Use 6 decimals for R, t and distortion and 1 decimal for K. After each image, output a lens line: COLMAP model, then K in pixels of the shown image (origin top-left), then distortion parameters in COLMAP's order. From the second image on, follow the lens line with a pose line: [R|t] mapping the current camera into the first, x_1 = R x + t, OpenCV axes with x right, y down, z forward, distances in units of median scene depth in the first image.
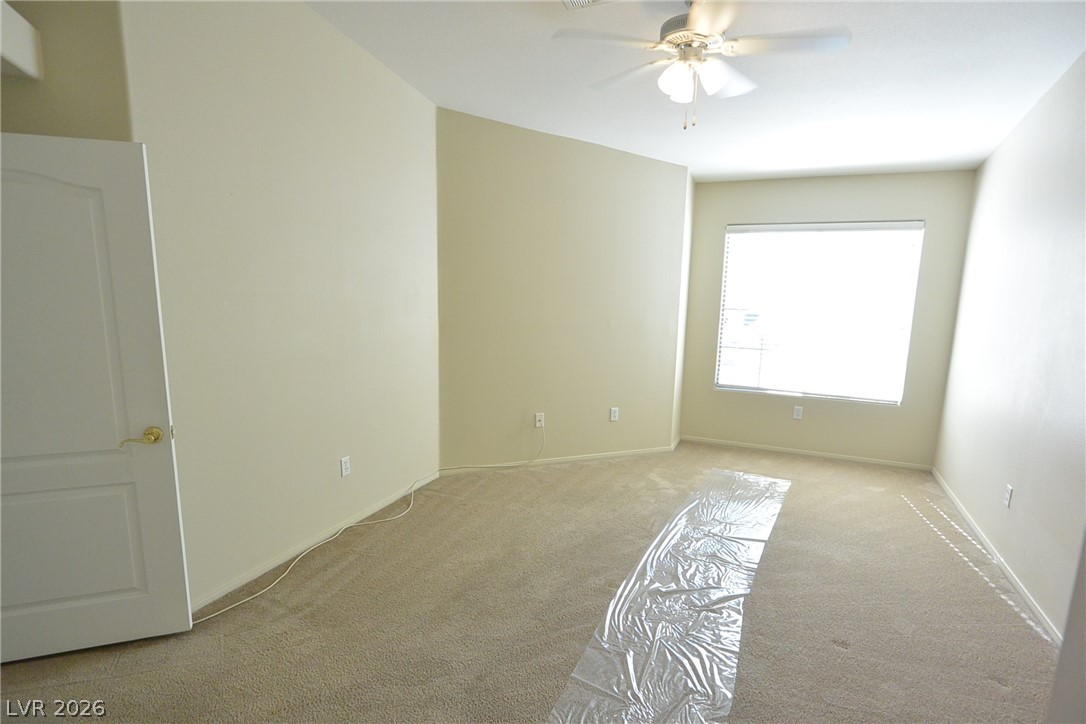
lens RADIAL K [[561.2, 0, 535.1], [0, 561.2, 367.7], [0, 0, 1]] dist [0.003866, 0.000935]
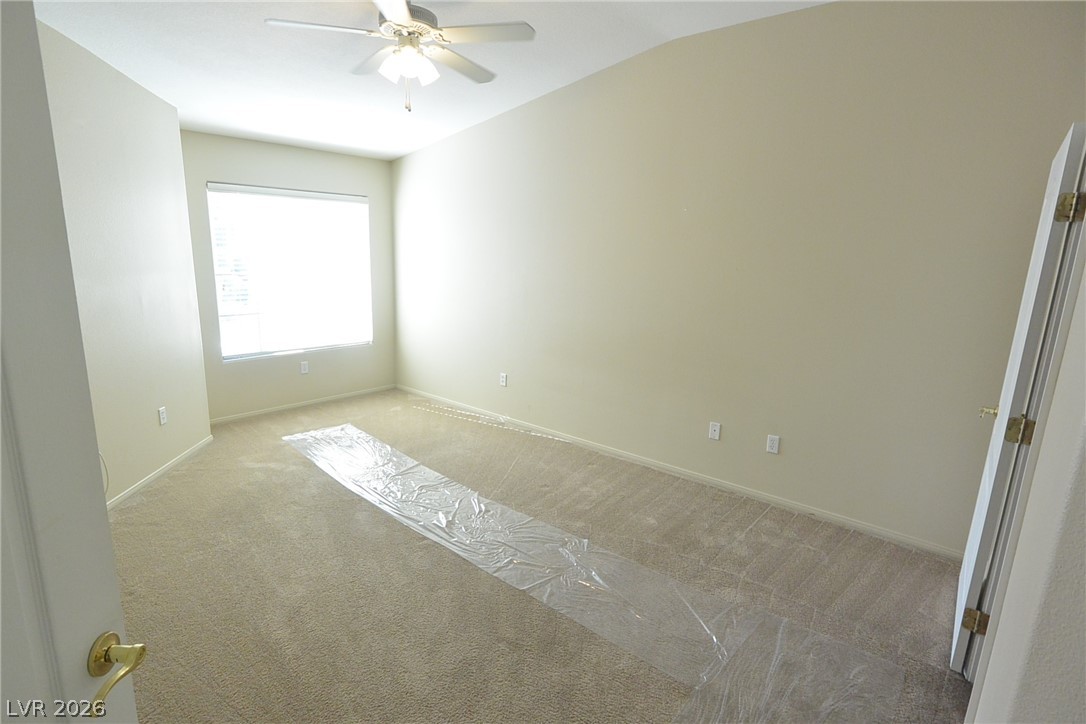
lens RADIAL K [[561.2, 0, 533.2], [0, 561.2, 361.1], [0, 0, 1]] dist [0.003866, 0.000935]
pose [[0.309595, -0.197571, 0.930116, -0.438340], [0.130987, 0.977711, 0.164081, -0.056601], [-0.941803, 0.071035, 0.328574, 0.251998]]
